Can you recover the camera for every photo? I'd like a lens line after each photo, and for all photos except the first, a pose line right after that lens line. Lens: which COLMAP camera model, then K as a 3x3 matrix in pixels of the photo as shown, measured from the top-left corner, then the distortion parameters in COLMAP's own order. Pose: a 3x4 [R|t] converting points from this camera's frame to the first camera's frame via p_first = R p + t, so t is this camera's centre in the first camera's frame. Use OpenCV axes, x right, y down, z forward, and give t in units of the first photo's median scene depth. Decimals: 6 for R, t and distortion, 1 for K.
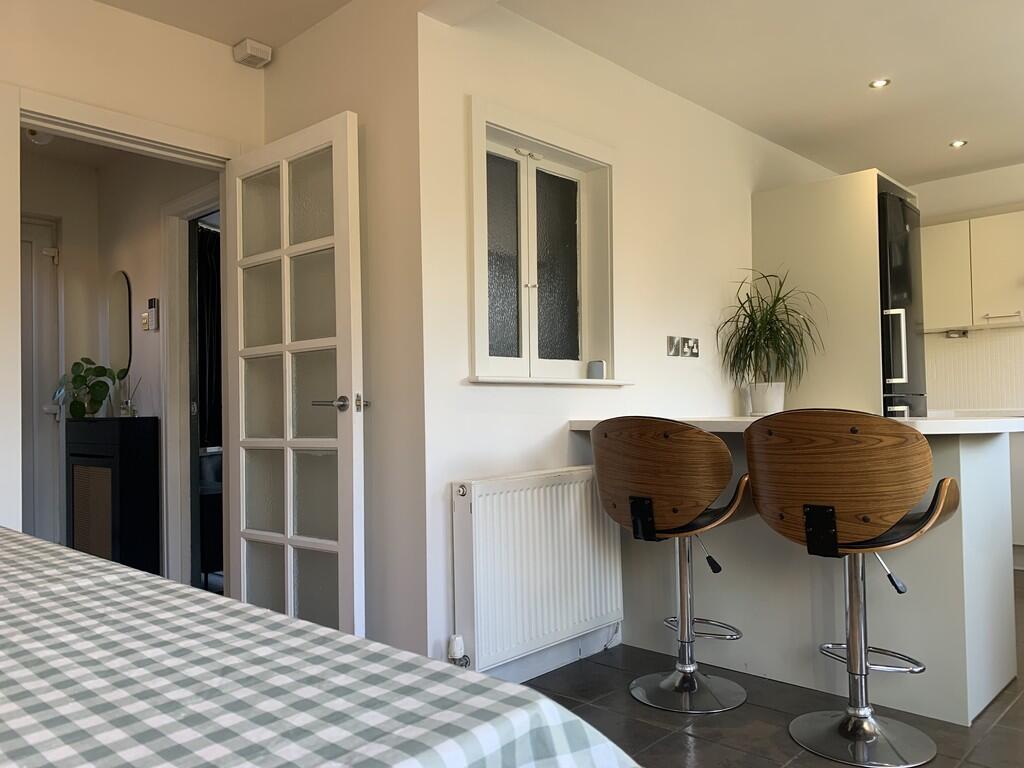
lens RADIAL K [[782.5, 0, 522.5], [0, 782.5, 389.6], [0, 0, 1]] dist [0.090402, -0.148692]
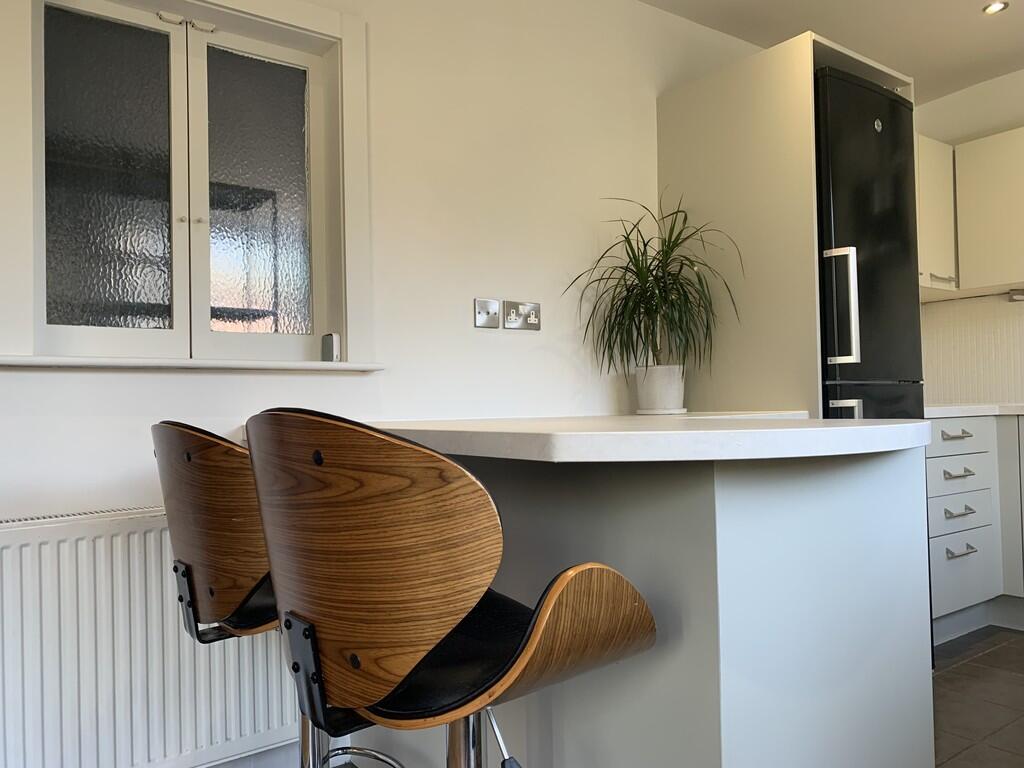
lens RADIAL K [[782.5, 0, 522.5], [0, 782.5, 389.6], [0, 0, 1]] dist [0.090402, -0.148692]
pose [[0.983448, -0.007146, -0.181051, 0.334752], [0.008412, 0.999945, 0.006227, 0.006616], [0.180997, -0.007647, 0.983454, 0.326263]]
